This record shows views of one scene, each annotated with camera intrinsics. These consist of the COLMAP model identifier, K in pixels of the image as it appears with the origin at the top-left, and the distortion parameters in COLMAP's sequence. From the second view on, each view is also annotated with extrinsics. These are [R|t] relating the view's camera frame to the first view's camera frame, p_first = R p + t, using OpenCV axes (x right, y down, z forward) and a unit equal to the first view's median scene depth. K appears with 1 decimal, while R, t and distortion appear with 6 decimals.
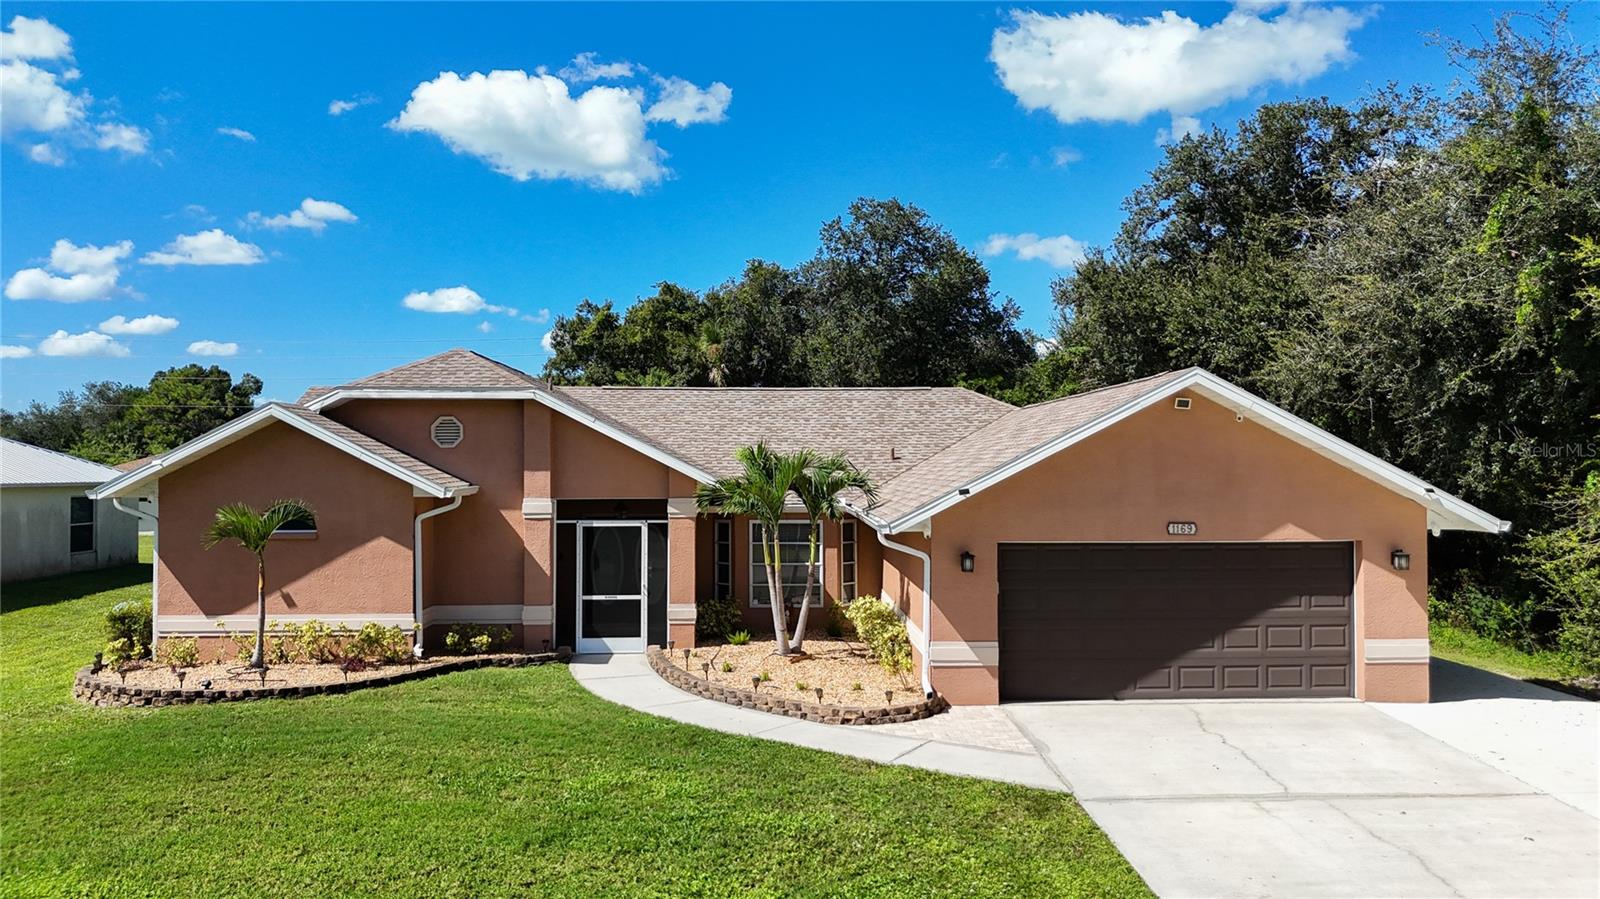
lens RADIAL K [[1217.9, 0, 800.0], [0, 1217.9, 449.5], [0, 0, 1]] dist [-0.000671, -0.007809]
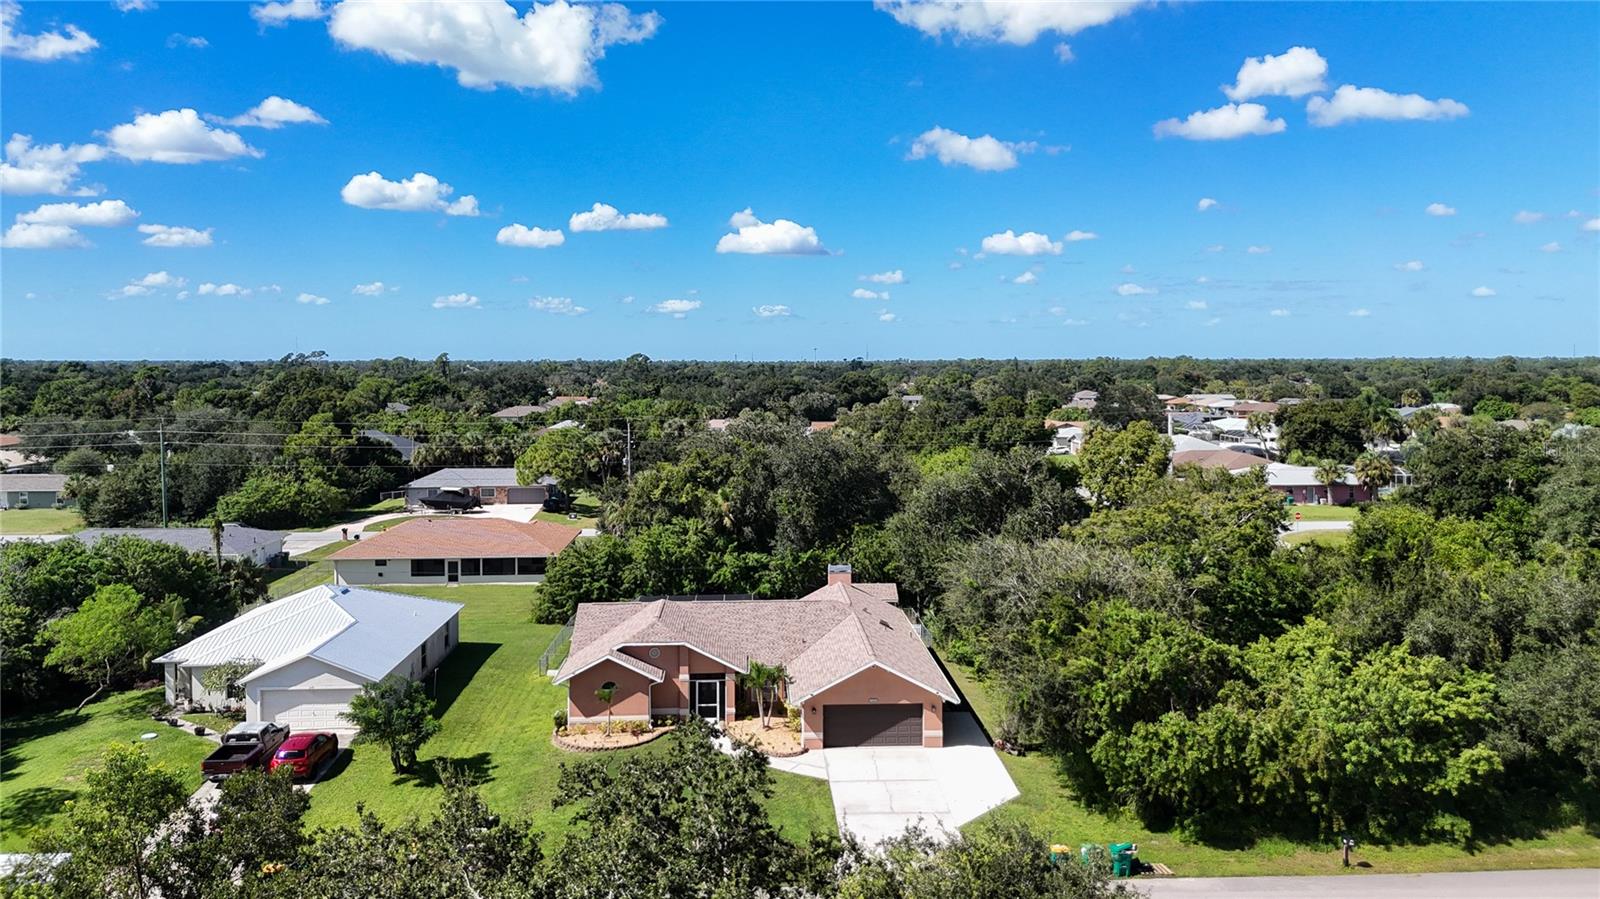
lens RADIAL K [[1217.9, 0, 800.0], [0, 1217.9, 449.5], [0, 0, 1]] dist [-0.000671, -0.007809]
pose [[0.999857, -0.001962, 0.016797, 0.029413], [0.000374, 0.995566, 0.094061, -0.832026], [-0.016907, -0.094041, 0.995425, -2.059096]]
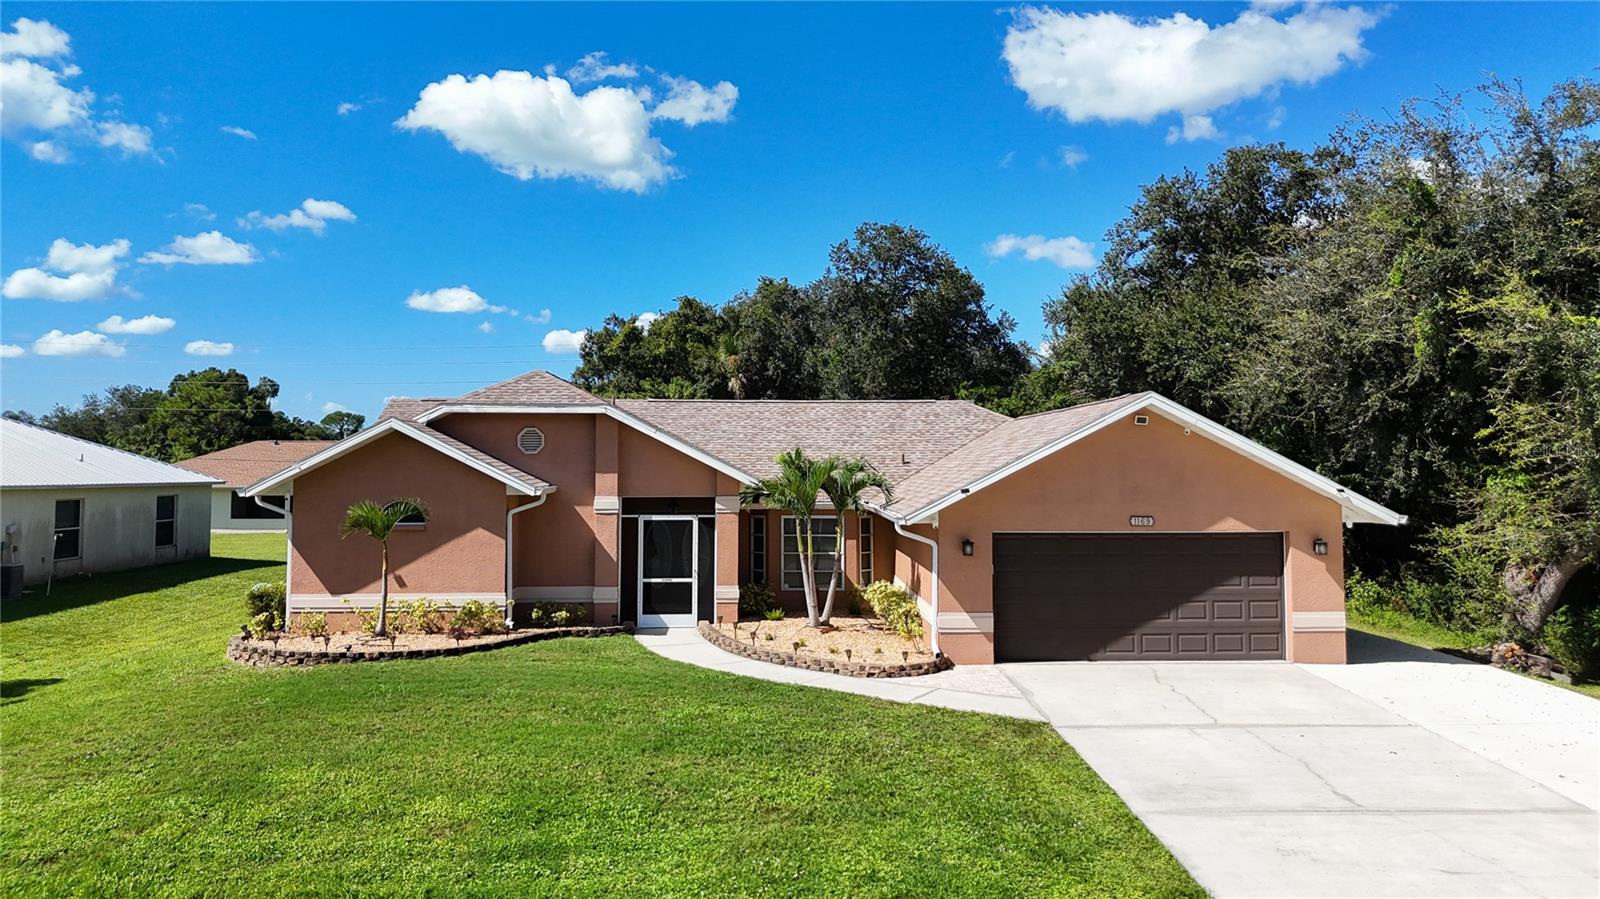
lens RADIAL K [[1220.4, 0, 801.5], [0, 1220.4, 421.7], [0, 0, 1]] dist [0.014069, -0.001327]
pose [[0.999997, 0.001570, 0.001837, -0.027544], [-0.001525, 0.999708, -0.024133, -0.004362], [-0.001874, 0.024130, 0.999707, -0.195278]]
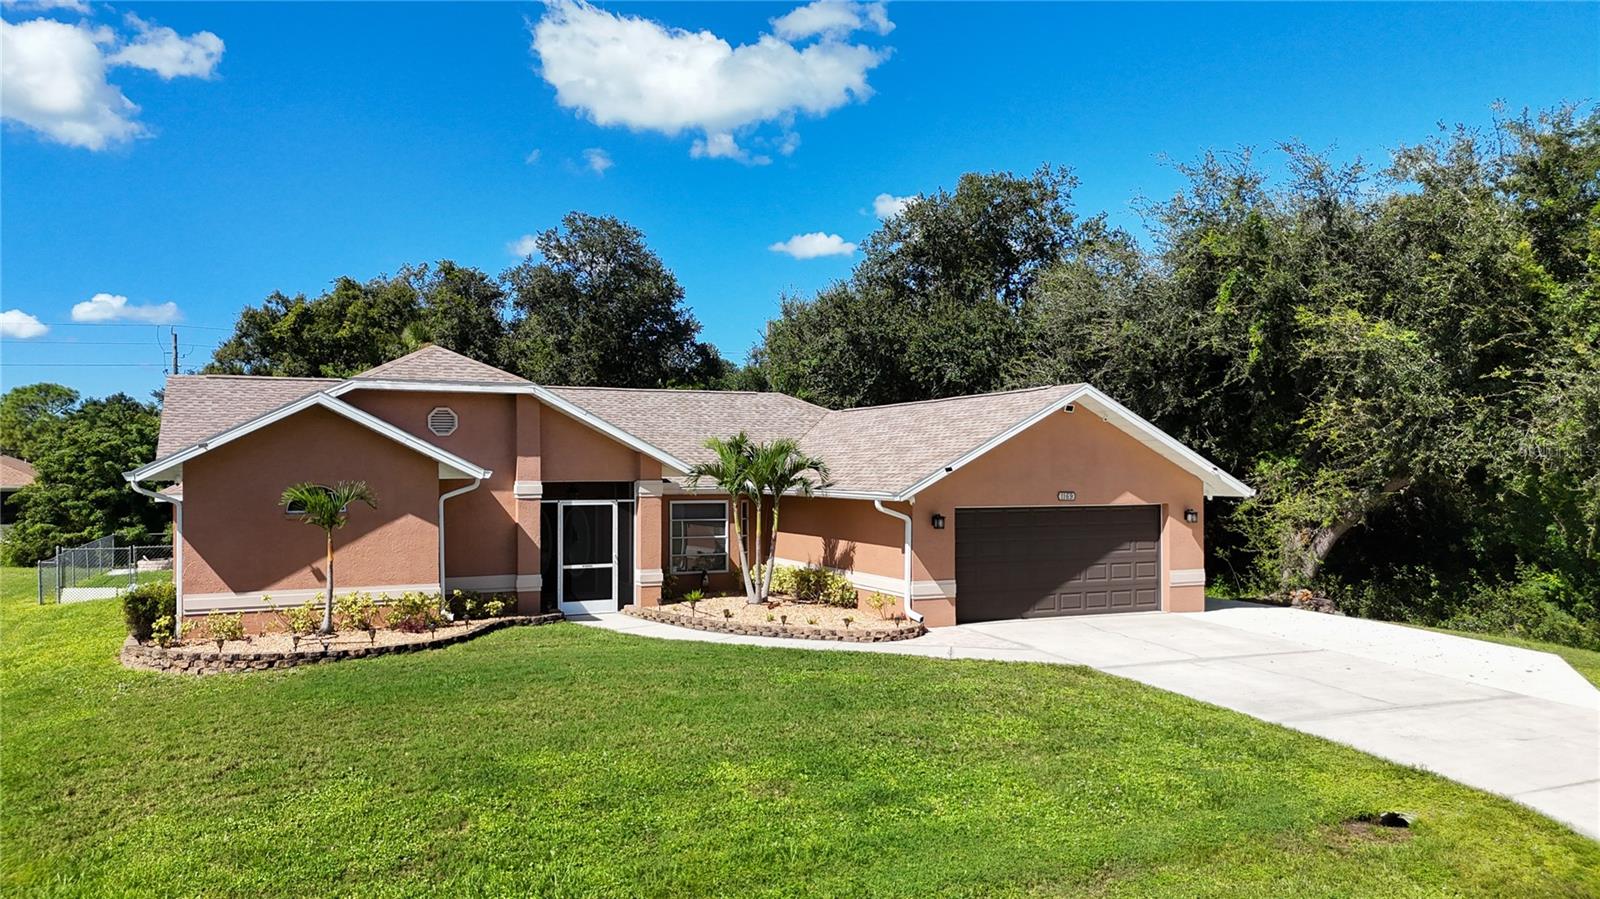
lens RADIAL K [[1225.0, 0, 815.7], [0, 1225.0, 454.0], [0, 0, 1]] dist [0.044007, -0.005446]
pose [[0.918269, 0.005082, 0.395925, -0.429441], [-0.004478, 0.999987, -0.002448, 0.016652], [-0.395933, 0.000475, 0.918279, -0.165431]]
